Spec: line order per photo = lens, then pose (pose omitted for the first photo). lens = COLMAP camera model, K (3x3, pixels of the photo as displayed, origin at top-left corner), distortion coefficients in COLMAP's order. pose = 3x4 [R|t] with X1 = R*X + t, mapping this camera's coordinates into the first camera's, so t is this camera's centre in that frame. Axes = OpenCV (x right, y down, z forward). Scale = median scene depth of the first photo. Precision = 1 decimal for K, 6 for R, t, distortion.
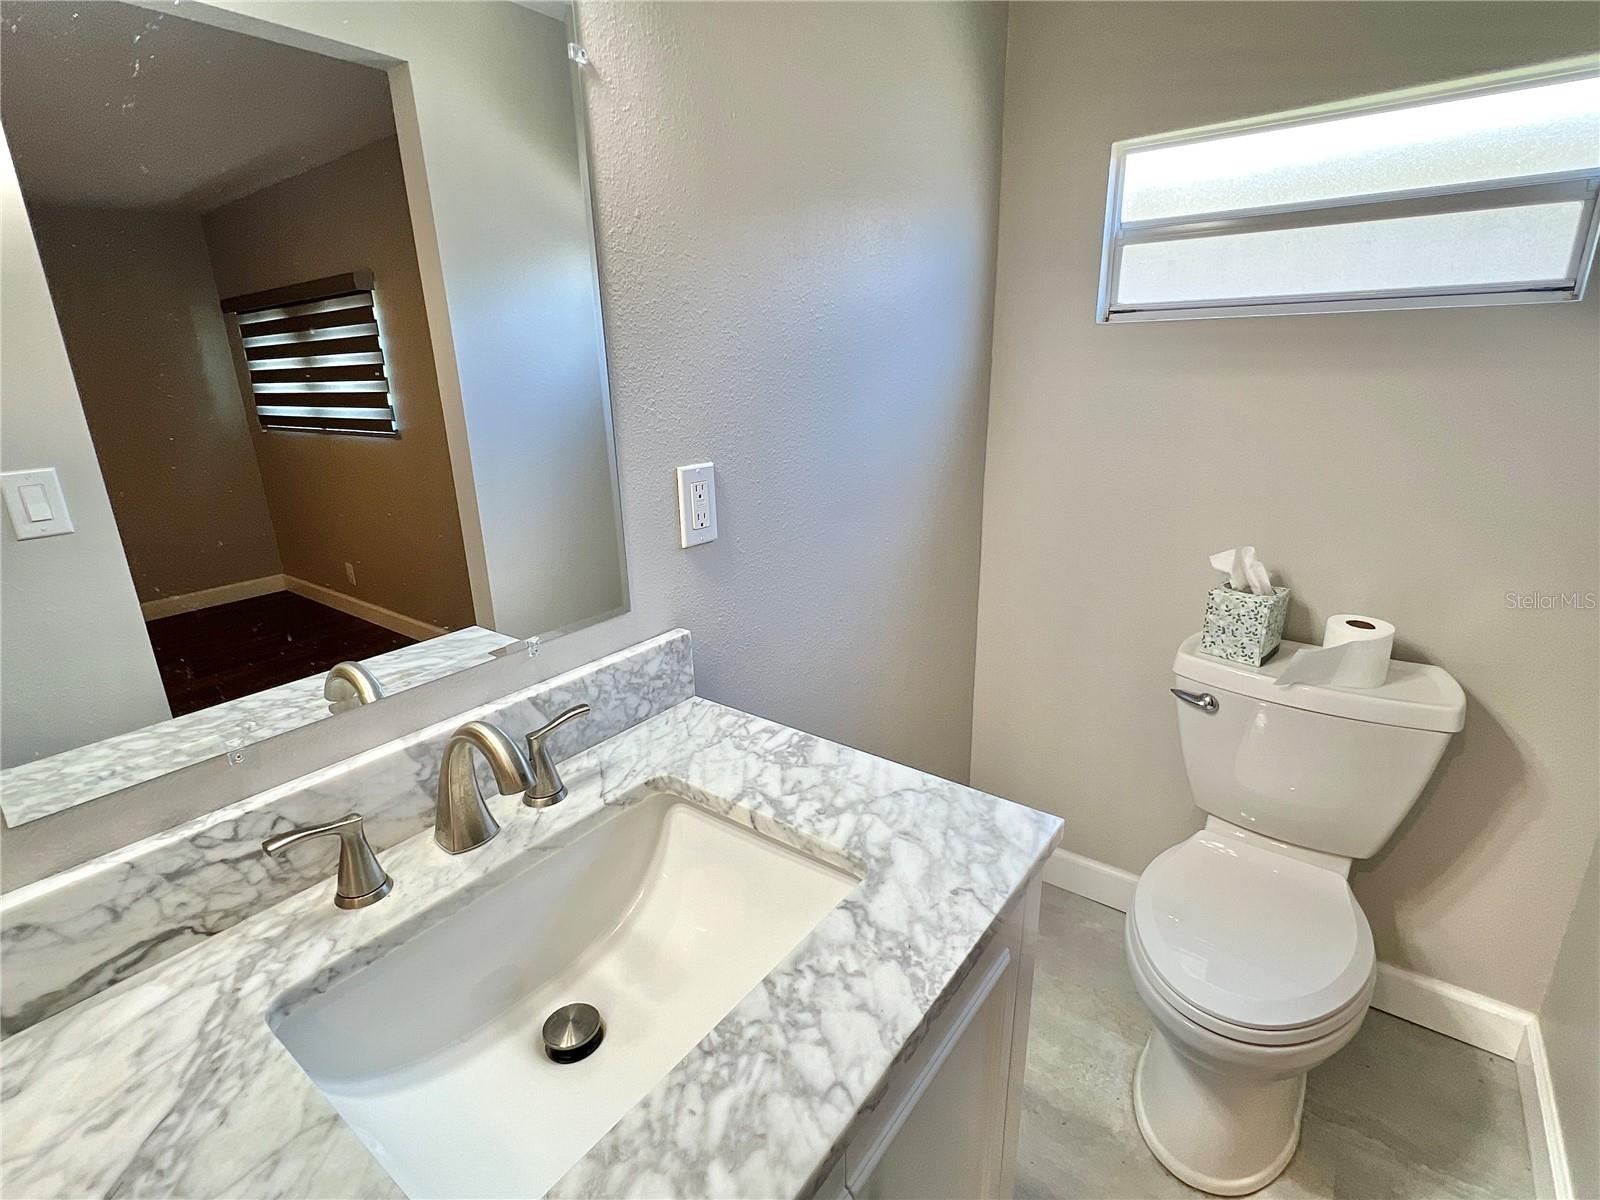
lens RADIAL K [[769.6, 0, 795.3], [0, 769.6, 592.9], [0, 0, 1]] dist [0.001274, 0.000607]
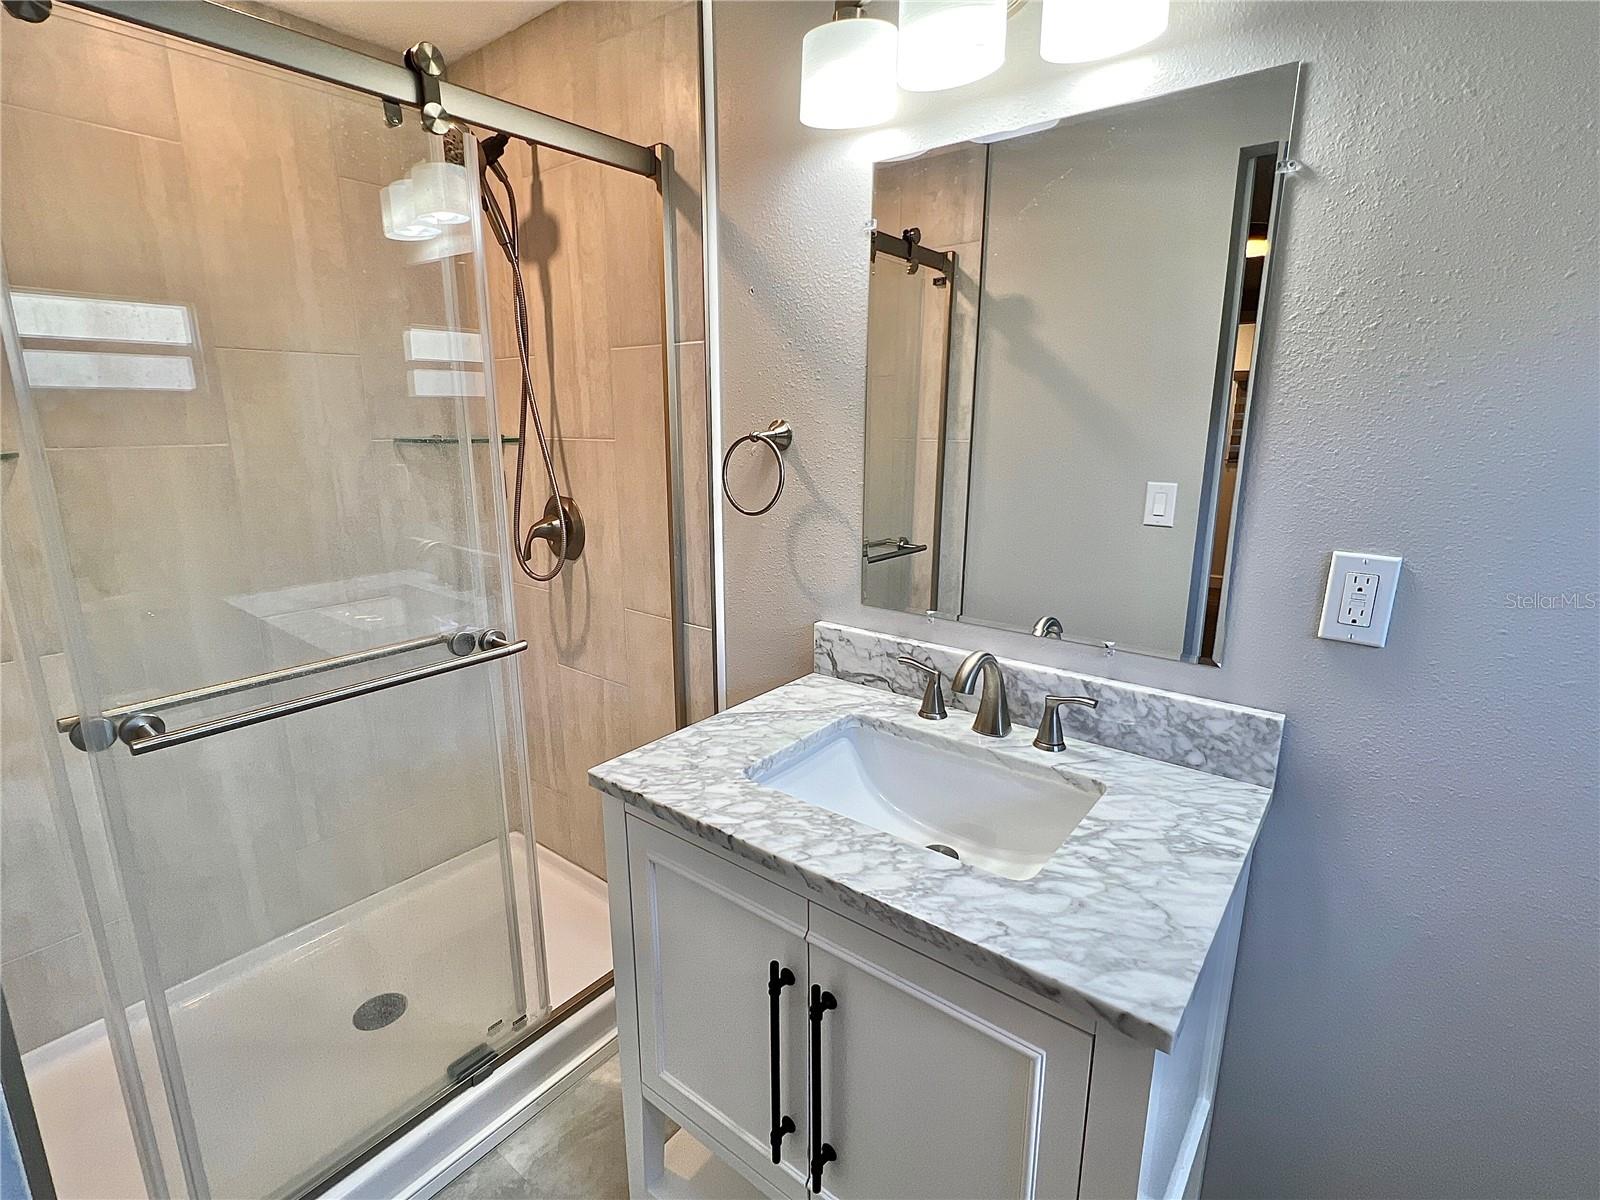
lens RADIAL K [[769.6, 0, 795.3], [0, 769.6, 592.9], [0, 0, 1]] dist [0.001274, 0.000607]
pose [[-0.016882, 0.250892, -0.967868, 0.898679], [-0.295470, 0.923522, 0.244551, -0.178052], [0.955203, 0.290105, 0.058540, 0.402825]]
